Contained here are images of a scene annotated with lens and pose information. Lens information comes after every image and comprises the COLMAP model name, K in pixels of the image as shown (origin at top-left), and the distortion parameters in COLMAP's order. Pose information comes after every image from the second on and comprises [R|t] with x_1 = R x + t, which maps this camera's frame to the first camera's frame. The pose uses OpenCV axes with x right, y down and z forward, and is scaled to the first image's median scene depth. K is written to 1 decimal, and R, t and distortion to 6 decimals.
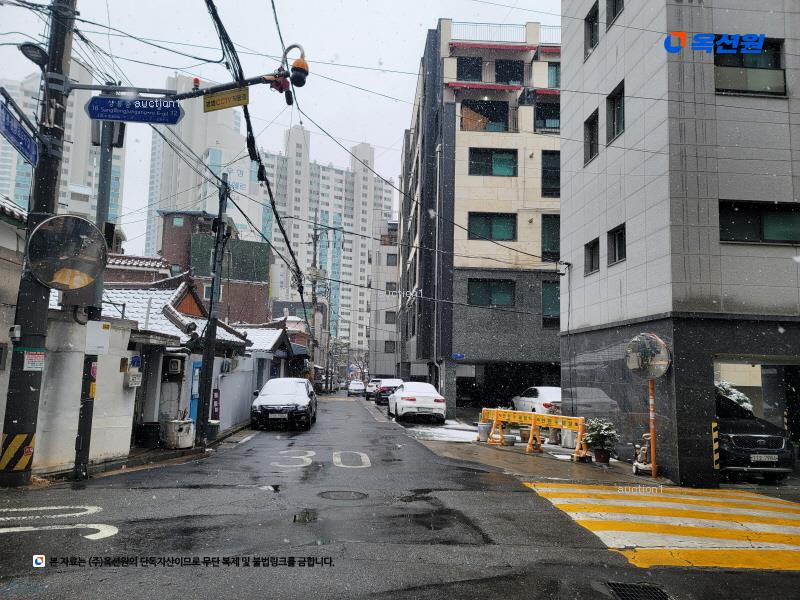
lens RADIAL K [[576.7, 0, 400.0], [0, 576.7, 300.0], [0, 0, 1]] dist [0.102048, -0.093535]
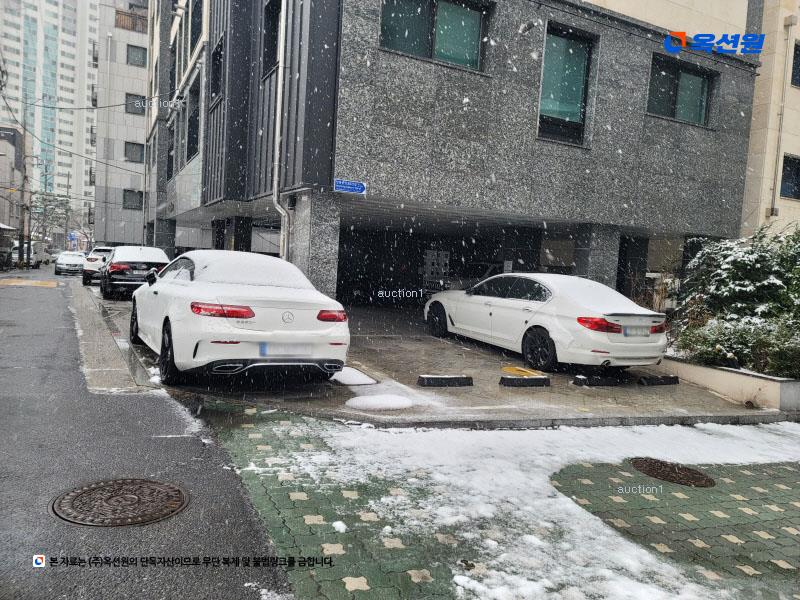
lens RADIAL K [[576.7, 0, 400.0], [0, 576.7, 300.0], [0, 0, 1]] dist [0.102048, -0.093535]
pose [[0.915519, 0.010716, 0.402132, -0.009849], [-0.092171, 0.978639, 0.183765, 0.060553], [-0.391573, -0.205305, 0.896950, 0.401715]]
